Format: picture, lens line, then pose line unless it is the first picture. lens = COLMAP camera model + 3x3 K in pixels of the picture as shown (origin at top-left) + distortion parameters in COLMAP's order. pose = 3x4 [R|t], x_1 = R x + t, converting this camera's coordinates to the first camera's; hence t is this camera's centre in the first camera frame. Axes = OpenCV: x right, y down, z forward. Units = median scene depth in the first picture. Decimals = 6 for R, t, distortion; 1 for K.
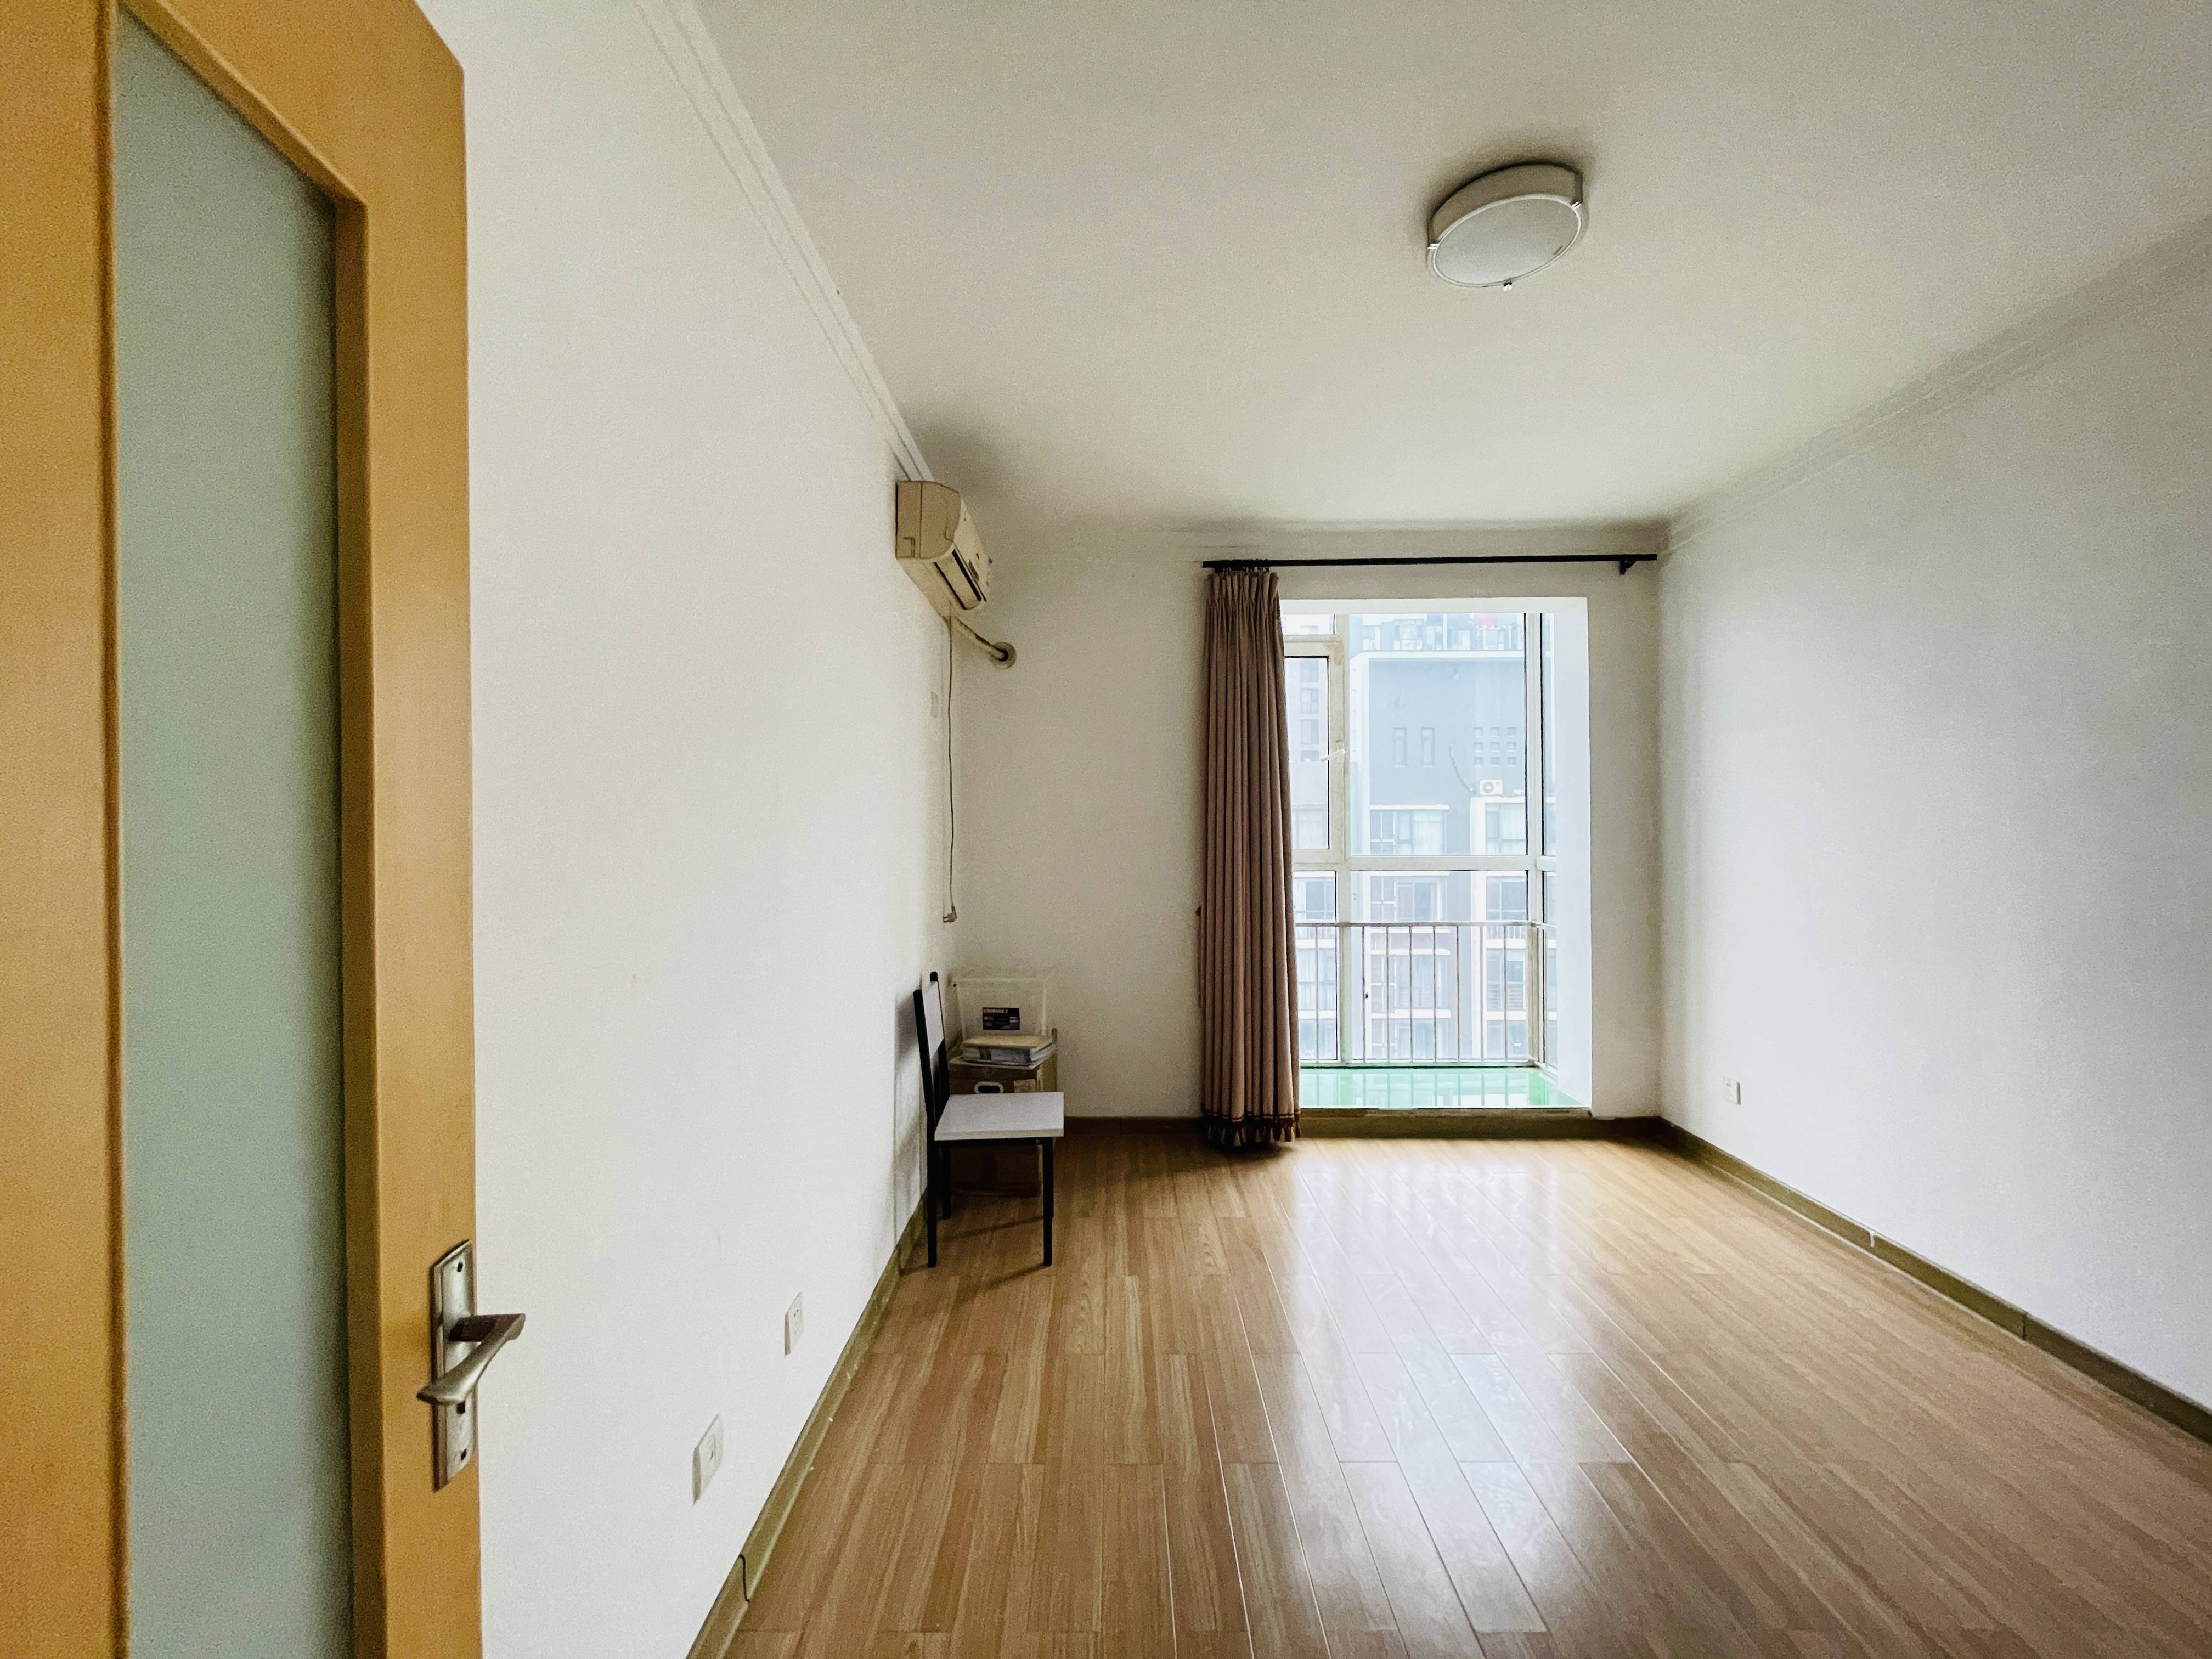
lens RADIAL K [[930.7, 0, 1103.1], [0, 930.7, 847.3], [0, 0, 1]] dist [-0.000781, -0.000069]
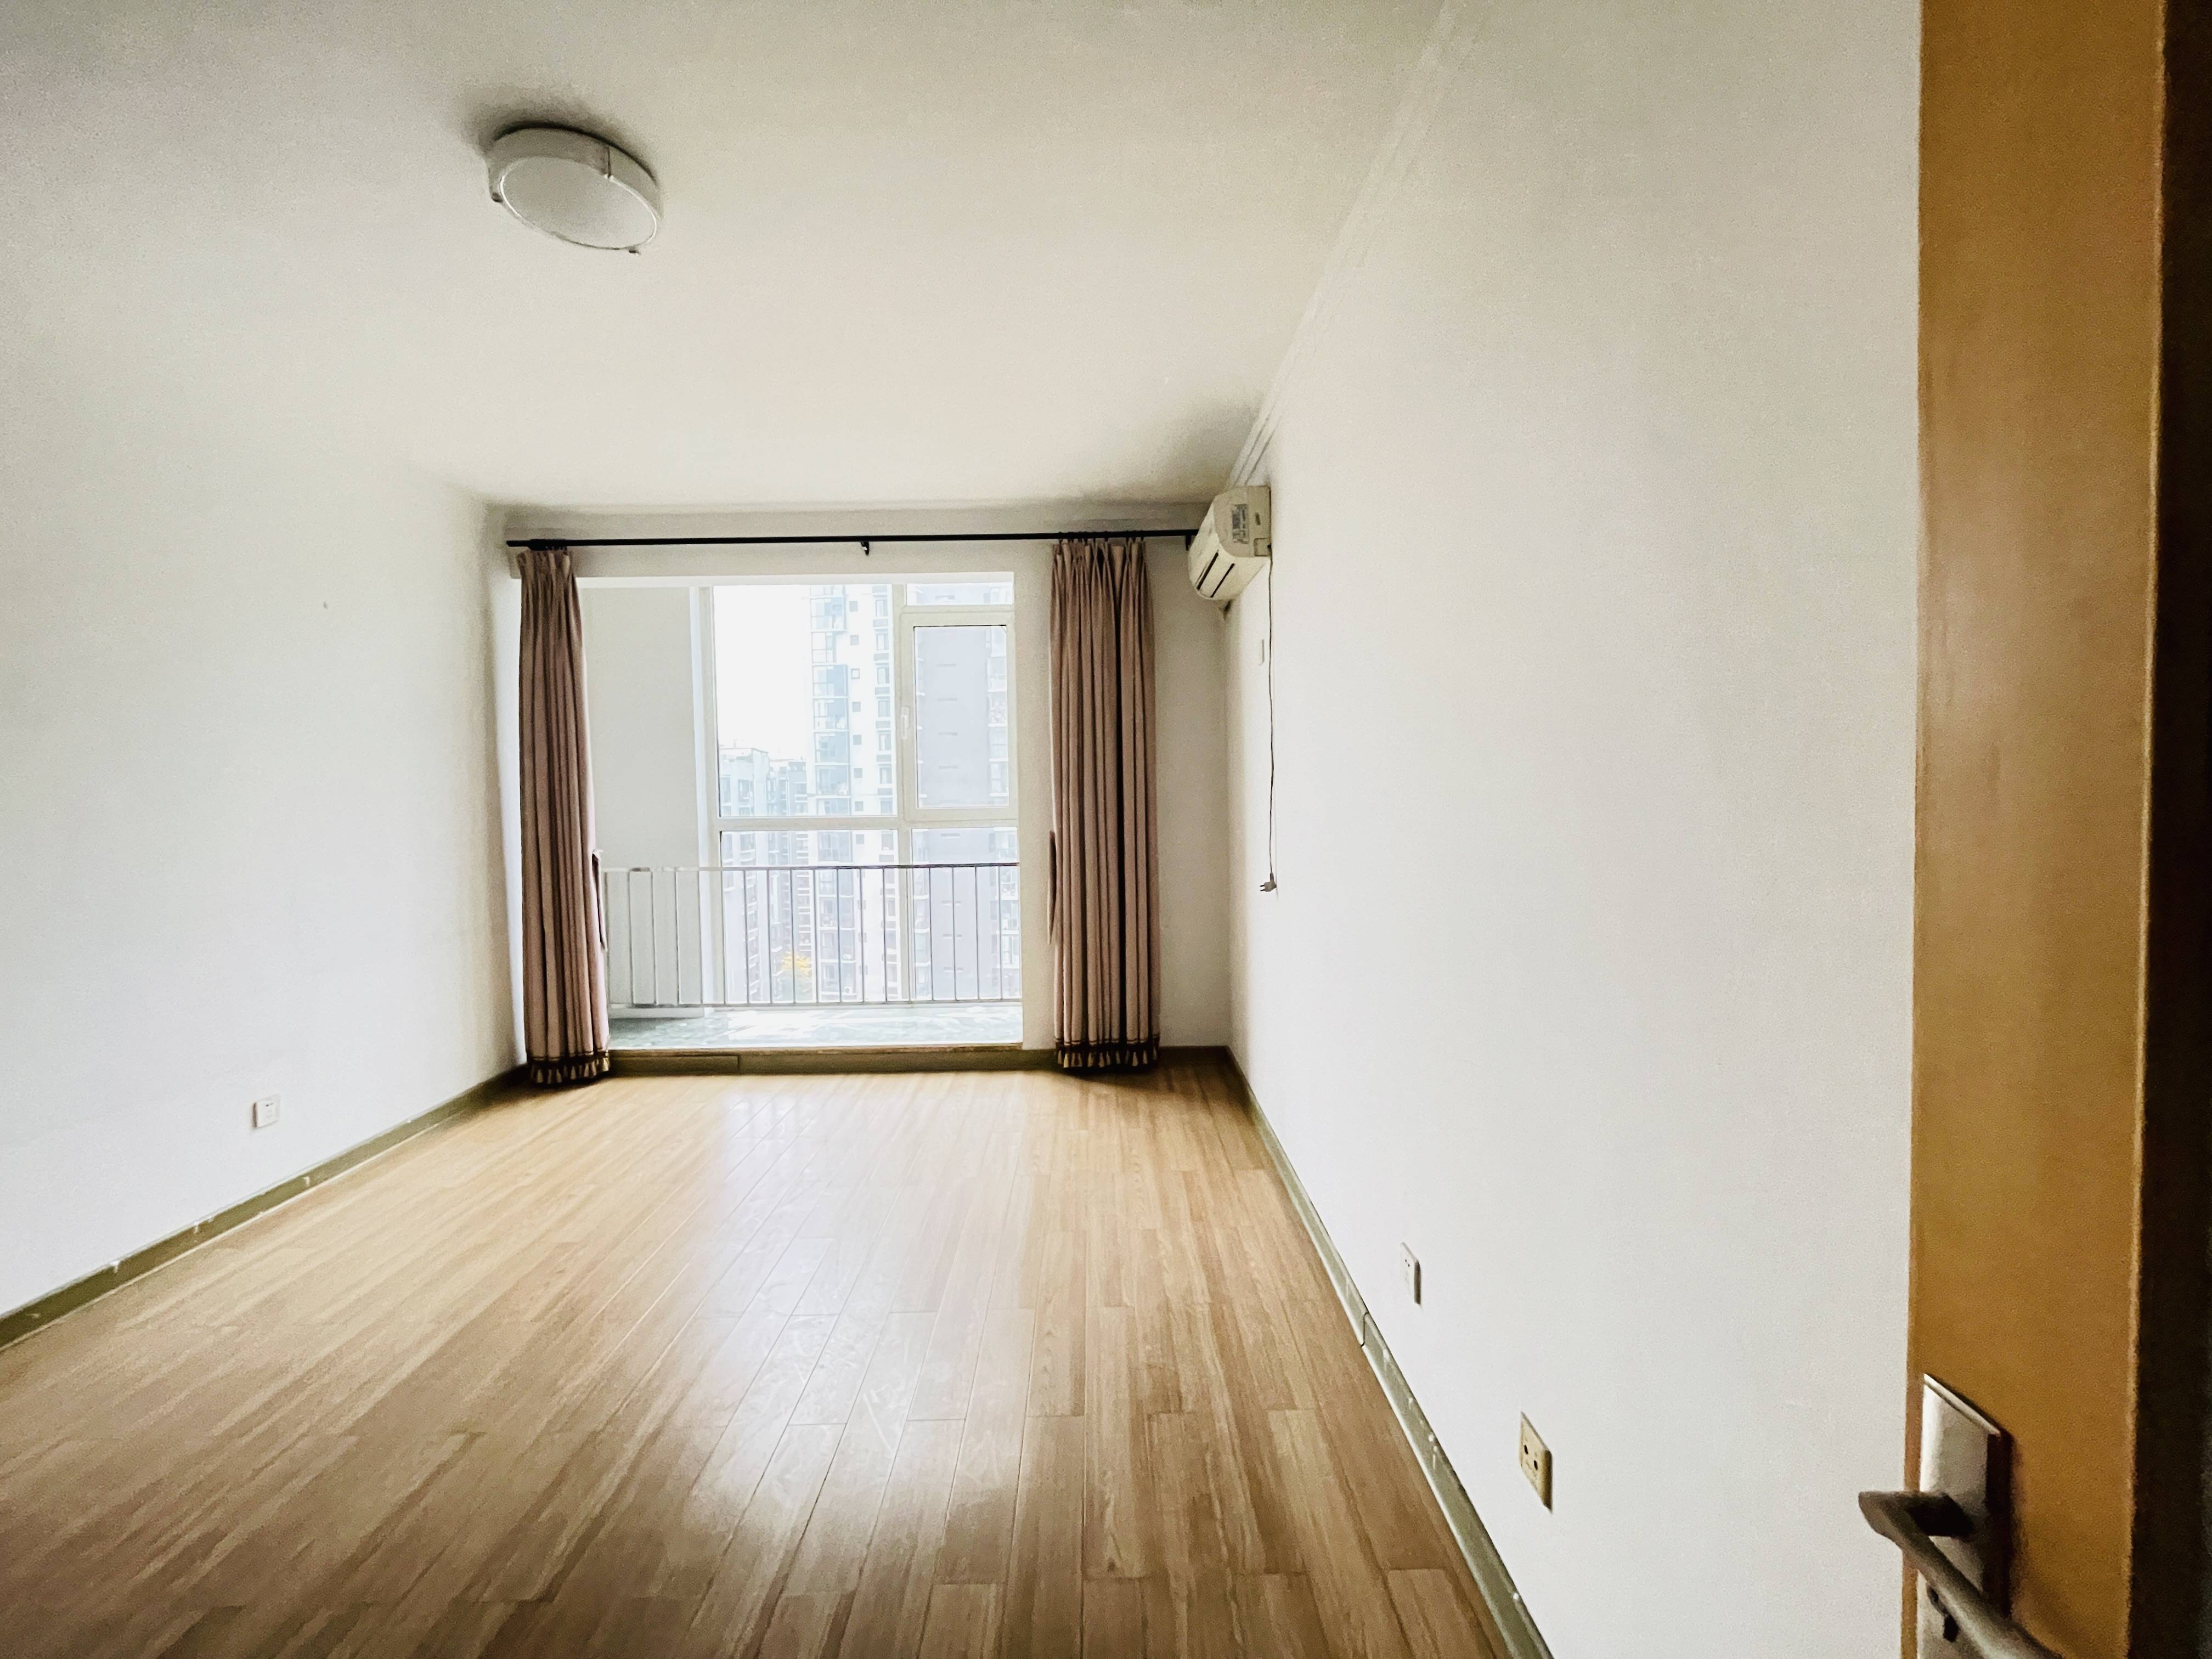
lens RADIAL K [[883.6, 0, 1117.2], [0, 883.6, 817.9], [0, 0, 1]] dist [0.002023, -0.001048]
pose [[0.999265, -0.009283, 0.037179, 0.753756], [0.008636, 0.999809, 0.017529, 0.000115], [-0.037335, -0.017195, 0.999155, -0.049639]]
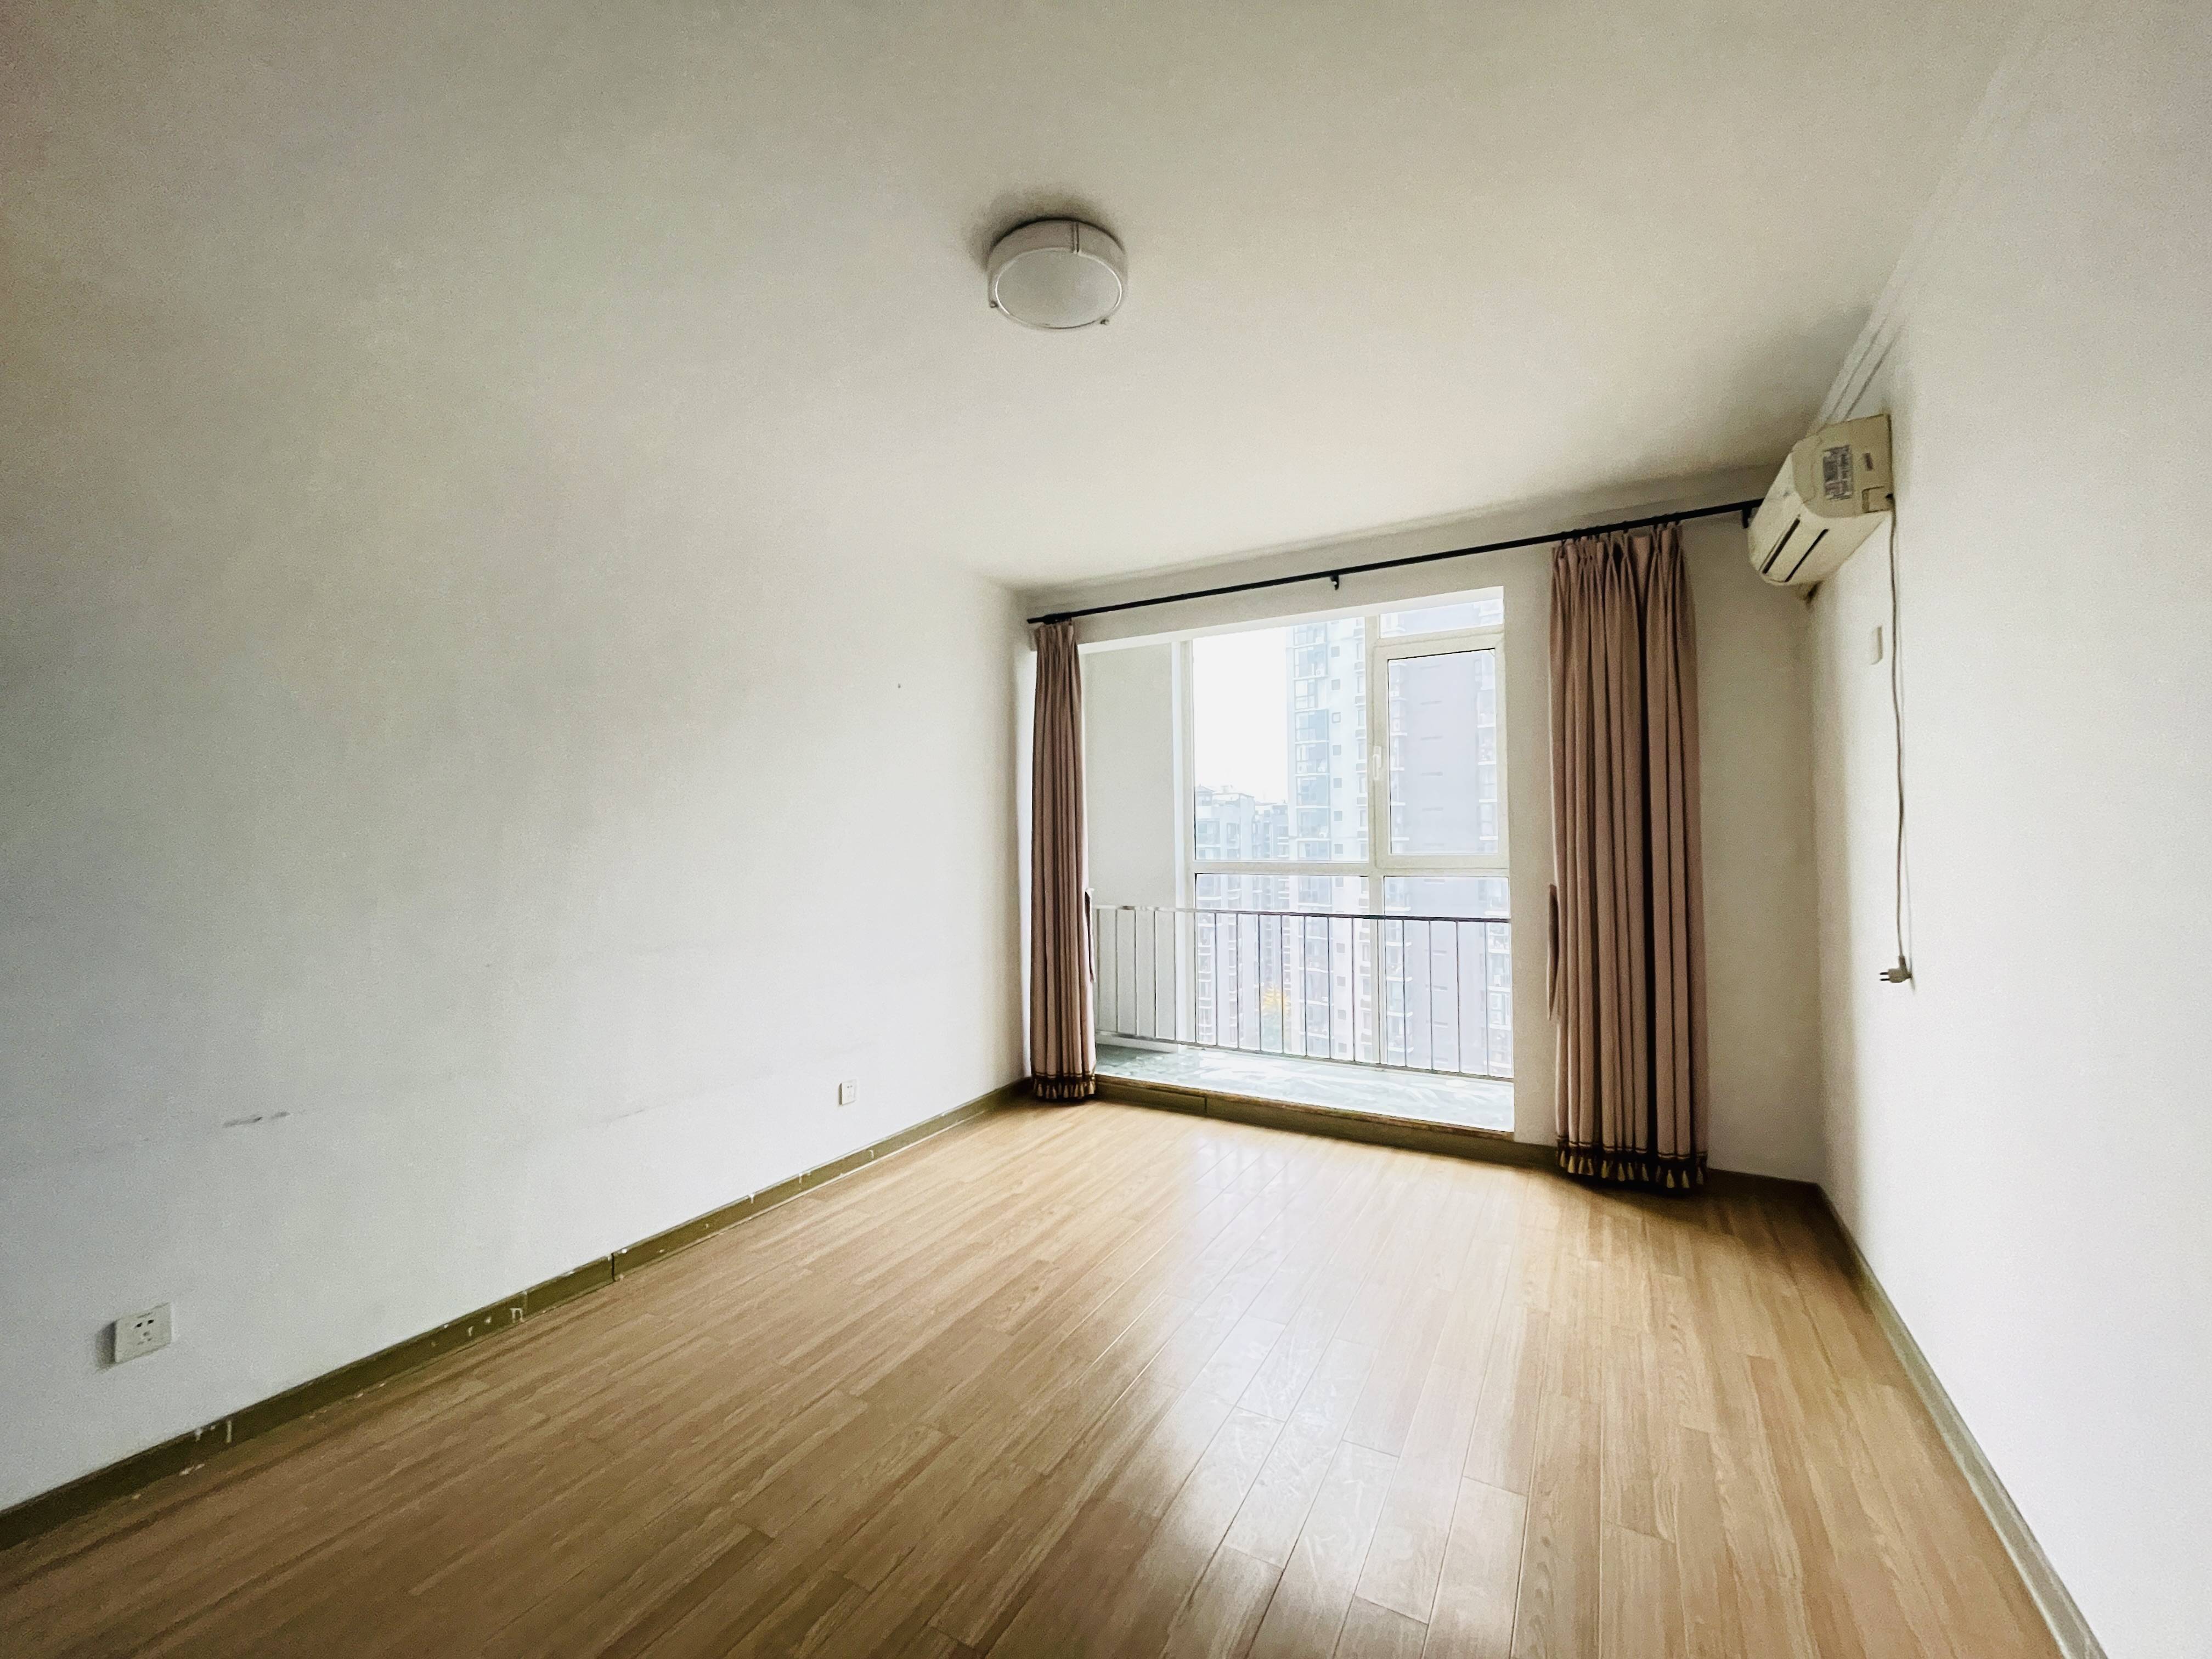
lens RADIAL K [[883.6, 0, 1114.4], [0, 883.6, 820.1], [0, 0, 1]] dist [0.002023, -0.001048]
pose [[0.878012, -0.011994, -0.478488, 0.754625], [-0.003007, 0.999528, -0.030572, -0.002784], [0.478629, 0.028282, 0.877562, 0.026813]]
